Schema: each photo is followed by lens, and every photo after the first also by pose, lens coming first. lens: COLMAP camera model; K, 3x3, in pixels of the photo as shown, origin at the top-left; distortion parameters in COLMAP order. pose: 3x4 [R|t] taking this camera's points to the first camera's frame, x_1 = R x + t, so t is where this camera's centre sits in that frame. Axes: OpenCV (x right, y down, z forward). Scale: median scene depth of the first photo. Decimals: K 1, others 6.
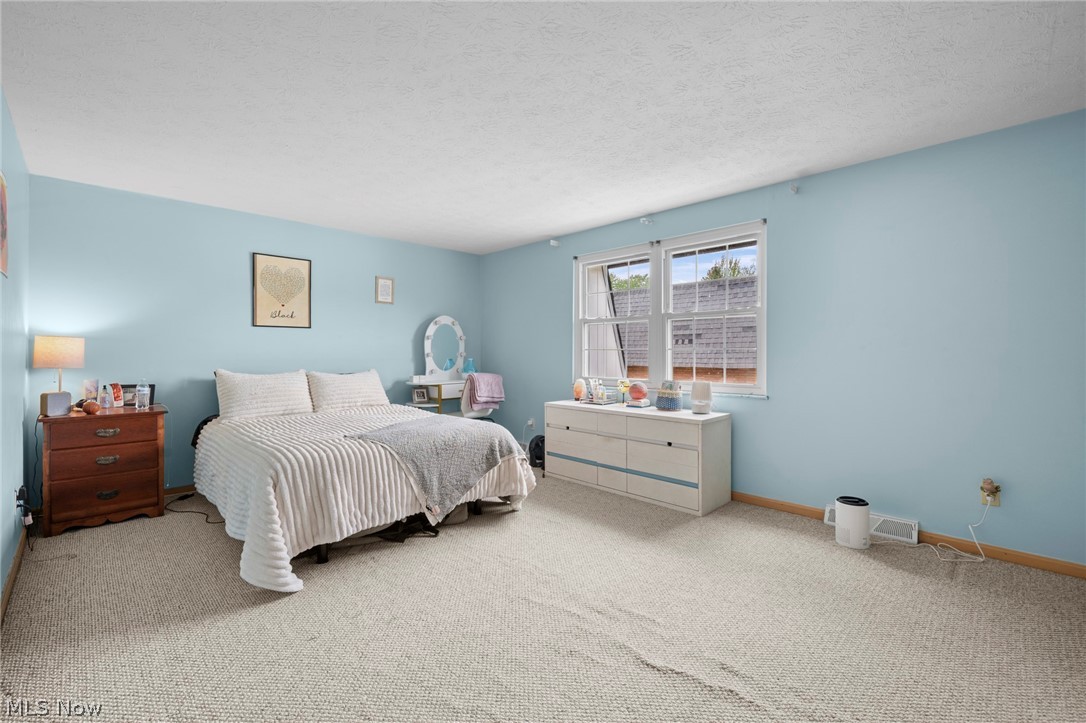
lens RADIAL K [[468.2, 0, 533.7], [0, 468.2, 353.1], [0, 0, 1]] dist [-0.000936, -0.001739]
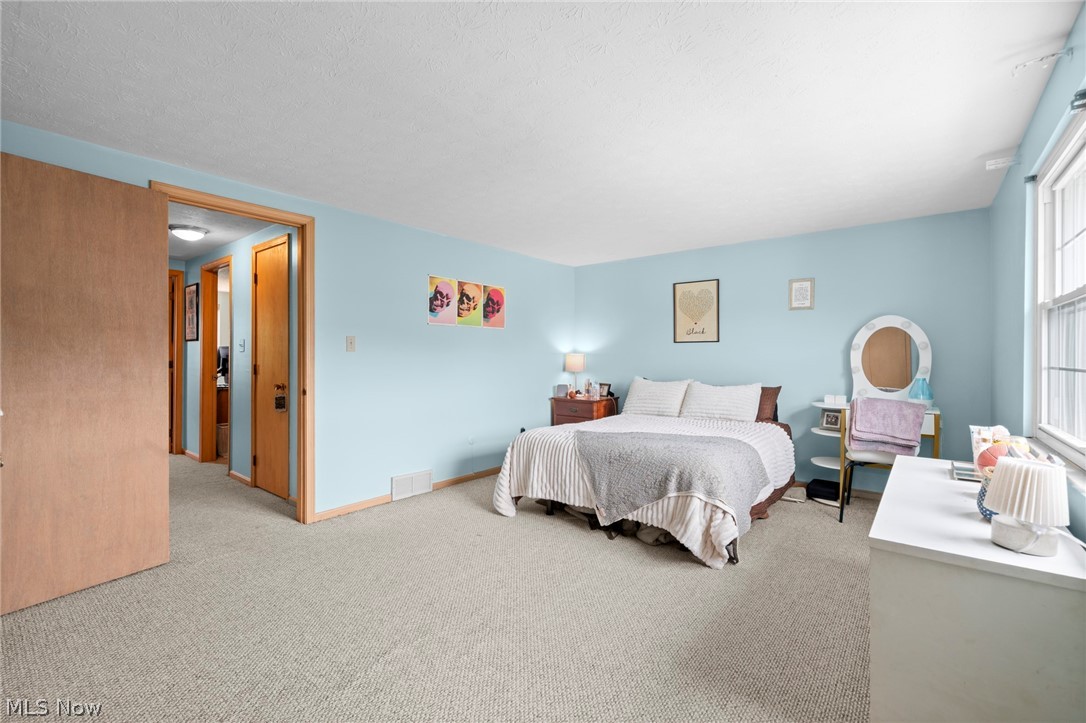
lens RADIAL K [[468.2, 0, 540.8], [0, 468.2, 360.8], [0, 0, 1]] dist [-0.000936, -0.001739]
pose [[0.117335, 0.008213, -0.993058, 0.614826], [-0.005901, 0.999954, 0.007573, -0.017593], [0.993075, 0.004971, 0.117378, 0.525491]]
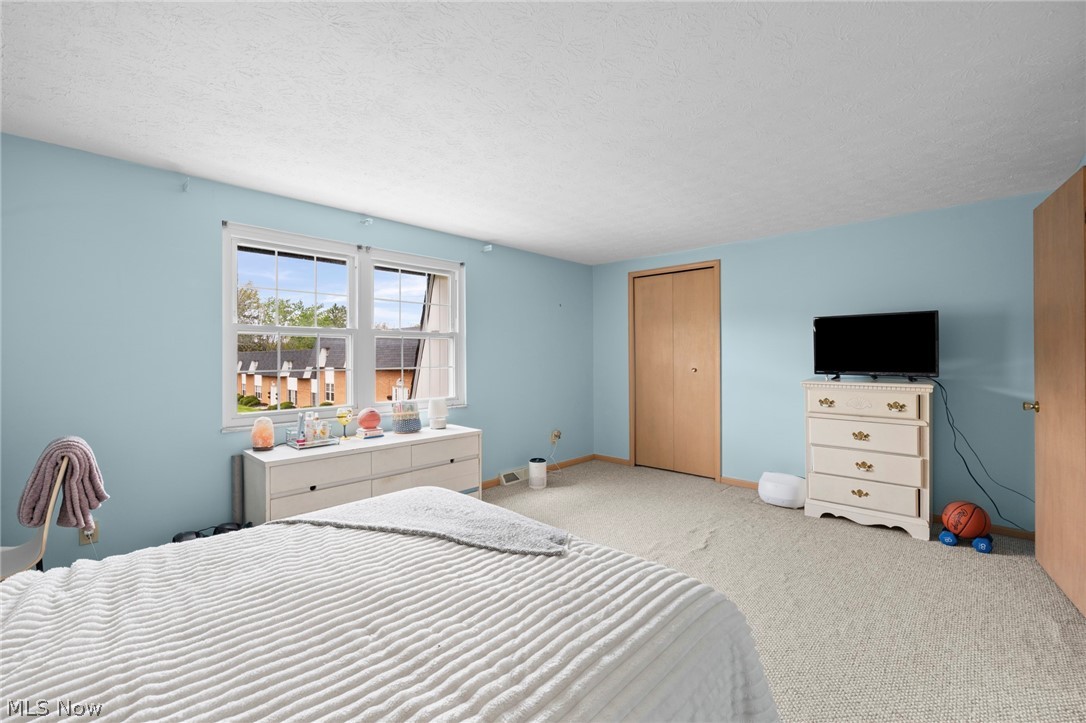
lens RADIAL K [[468.2, 0, 535.6], [0, 468.2, 360.0], [0, 0, 1]] dist [-0.000936, -0.001739]
pose [[-0.037262, 0.003330, 0.999300, -0.646652], [0.019023, 0.999816, -0.002623, -0.017763], [-0.999124, 0.018912, -0.037319, 0.738423]]
